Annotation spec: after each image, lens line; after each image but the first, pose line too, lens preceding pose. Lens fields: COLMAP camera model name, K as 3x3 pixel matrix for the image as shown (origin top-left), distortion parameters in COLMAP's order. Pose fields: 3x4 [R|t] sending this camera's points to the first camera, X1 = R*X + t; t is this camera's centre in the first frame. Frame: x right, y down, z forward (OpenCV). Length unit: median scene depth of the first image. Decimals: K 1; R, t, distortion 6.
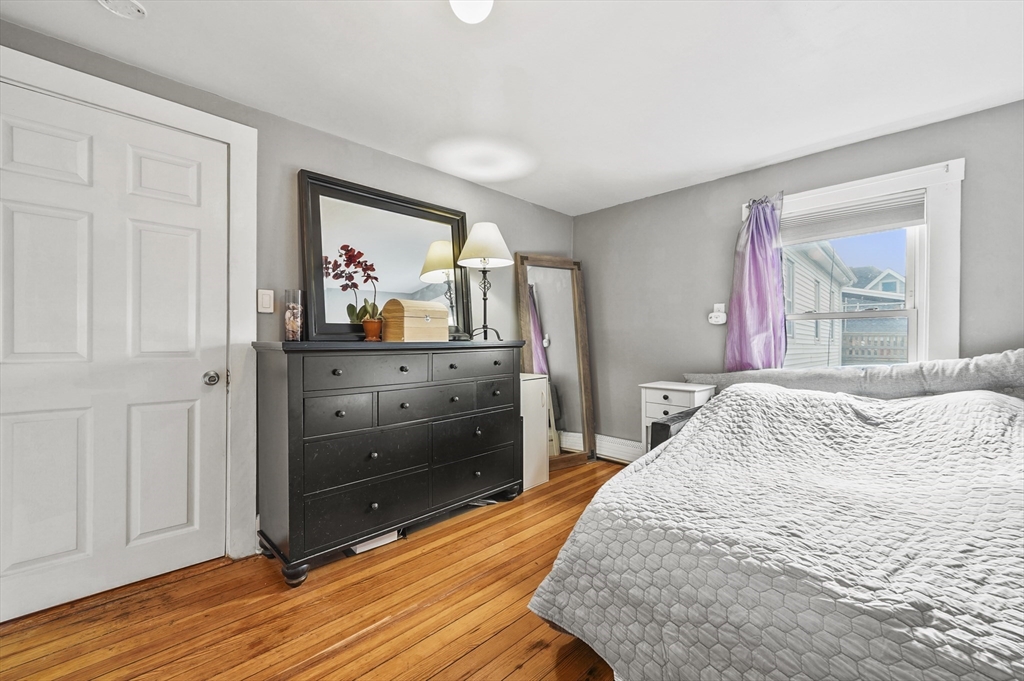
lens RADIAL K [[418.7, 0, 516.3], [0, 418.7, 339.2], [0, 0, 1]] dist [0.006942, -0.000526]
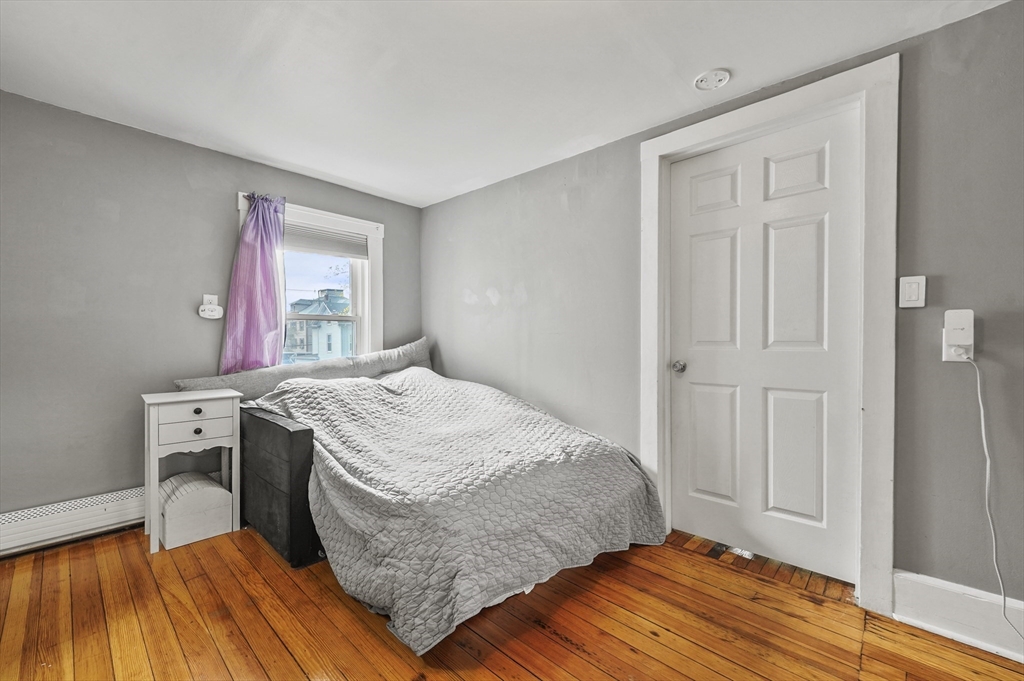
lens RADIAL K [[418.7, 0, 515.7], [0, 418.7, 343.1], [0, 0, 1]] dist [0.006942, -0.000526]
pose [[-0.052510, -0.005637, 0.998604, -0.506236], [-0.005737, 0.999969, 0.005343, 0.007012], [-0.998604, -0.005448, -0.052541, 0.520482]]
